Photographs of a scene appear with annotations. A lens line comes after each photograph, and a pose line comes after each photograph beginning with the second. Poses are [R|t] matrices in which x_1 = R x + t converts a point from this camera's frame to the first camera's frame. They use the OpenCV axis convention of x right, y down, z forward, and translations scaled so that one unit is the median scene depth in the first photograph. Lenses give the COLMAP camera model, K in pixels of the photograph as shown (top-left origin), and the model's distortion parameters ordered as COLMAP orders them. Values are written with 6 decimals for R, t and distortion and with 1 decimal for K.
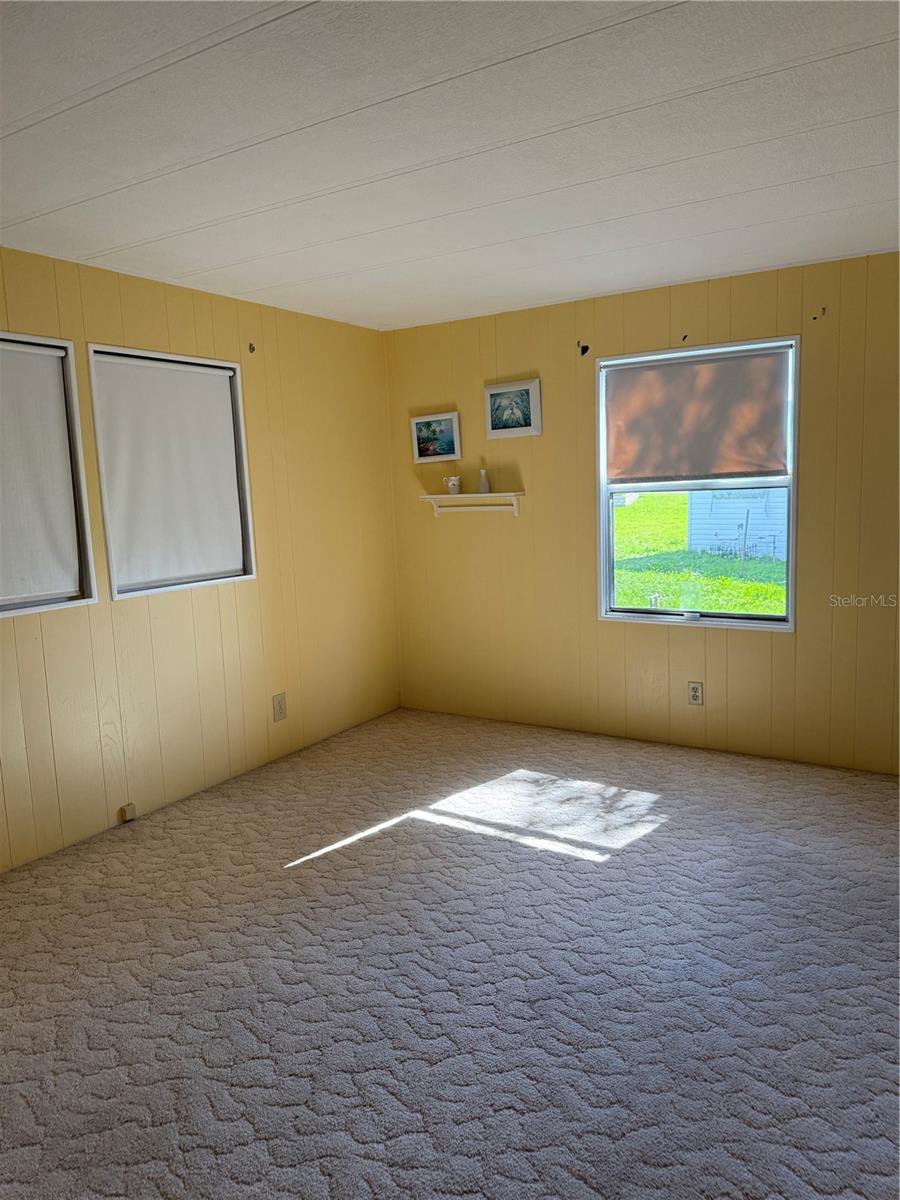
lens RADIAL K [[842.8, 0, 448.1], [0, 842.8, 599.0], [0, 0, 1]] dist [0.050605, -0.060429]
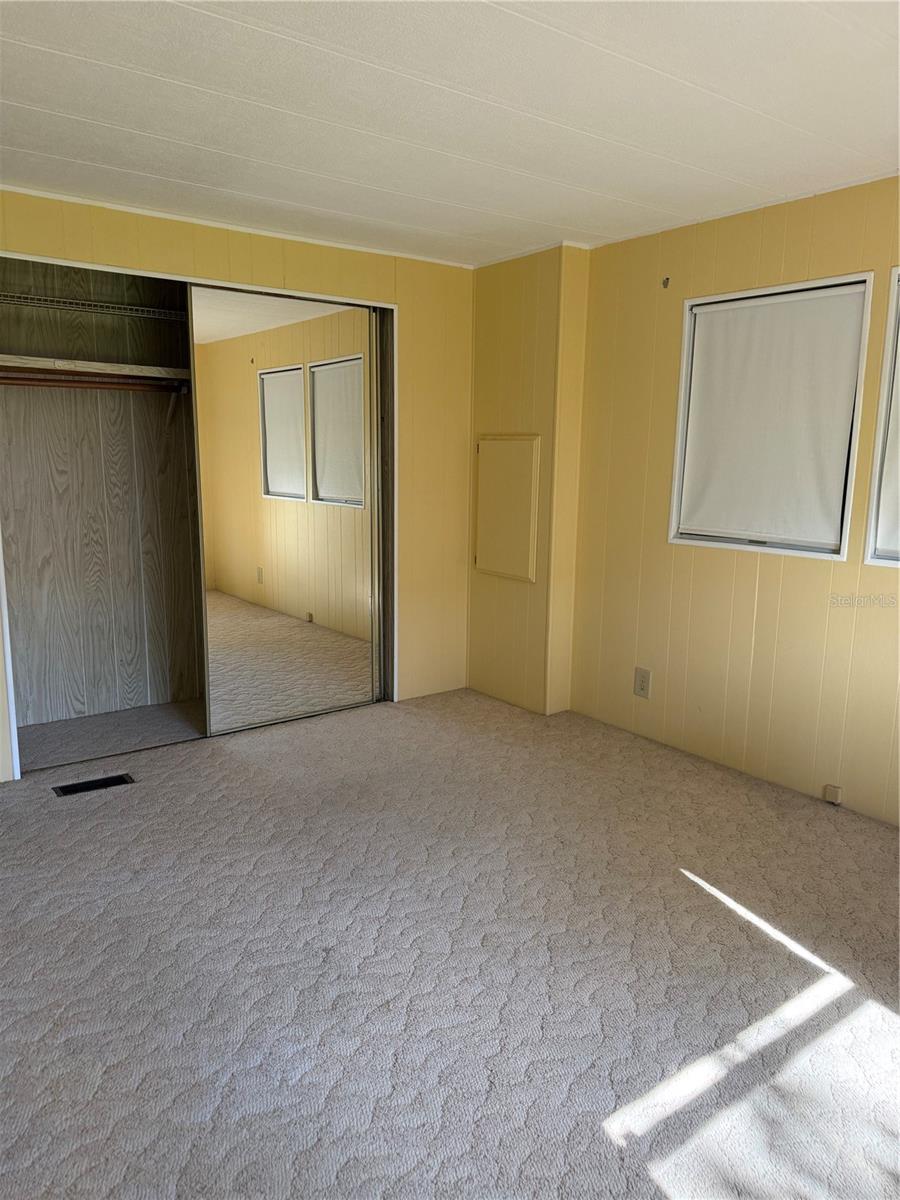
lens RADIAL K [[842.8, 0, 448.7], [0, 842.8, 599.8], [0, 0, 1]] dist [0.050605, -0.060429]
pose [[-0.348878, 0.201668, -0.915212, 0.633880], [-0.129361, 0.956861, 0.260158, -0.150654], [0.928197, 0.209156, -0.307740, 0.961629]]
